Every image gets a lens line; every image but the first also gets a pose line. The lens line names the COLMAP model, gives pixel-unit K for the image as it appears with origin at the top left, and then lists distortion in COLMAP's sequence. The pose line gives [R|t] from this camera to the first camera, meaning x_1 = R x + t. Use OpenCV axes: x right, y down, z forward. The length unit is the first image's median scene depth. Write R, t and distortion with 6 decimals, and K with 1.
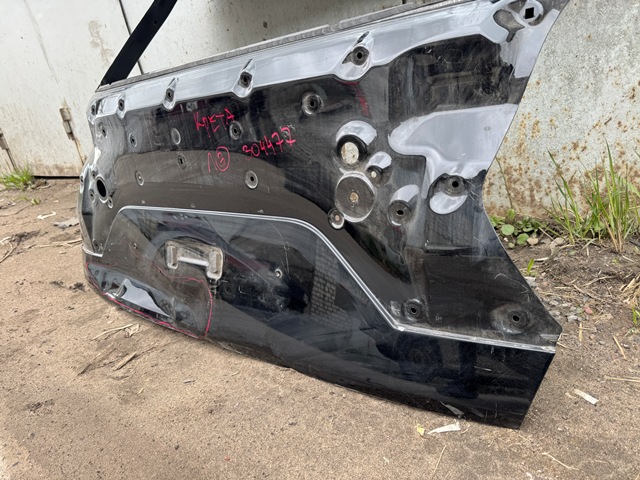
lens RADIAL K [[457.3, 0, 320.0], [0, 457.3, 240.0], [0, 0, 1]] dist [0.034387, -0.044717]
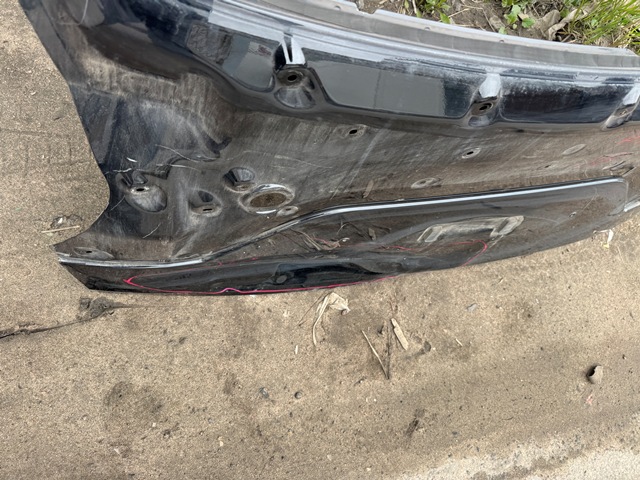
lens RADIAL K [[454.7, 0, 317.2], [0, 454.7, 237.1], [0, 0, 1]] dist [0.077709, -0.124548]
pose [[0.540215, -0.633327, 0.554134, -1.089812], [-0.134694, 0.584923, 0.799827, -0.714246], [-0.830677, -0.506717, 0.230679, 1.212269]]
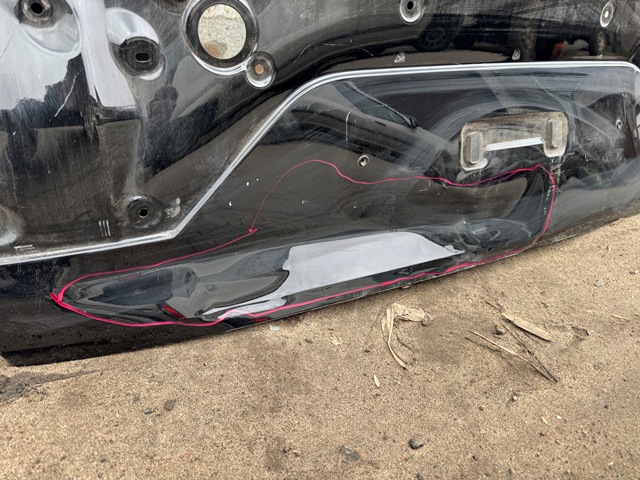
lens RADIAL K [[462.2, 0, 320.0], [0, 462.2, 240.0], [0, 0, 1]] dist [-0.004128, -0.000408]
pose [[0.361776, -0.289041, 0.886326, -1.197777], [0.193619, 0.953288, 0.231848, -0.038519], [-0.911937, 0.087733, 0.400841, 1.175841]]
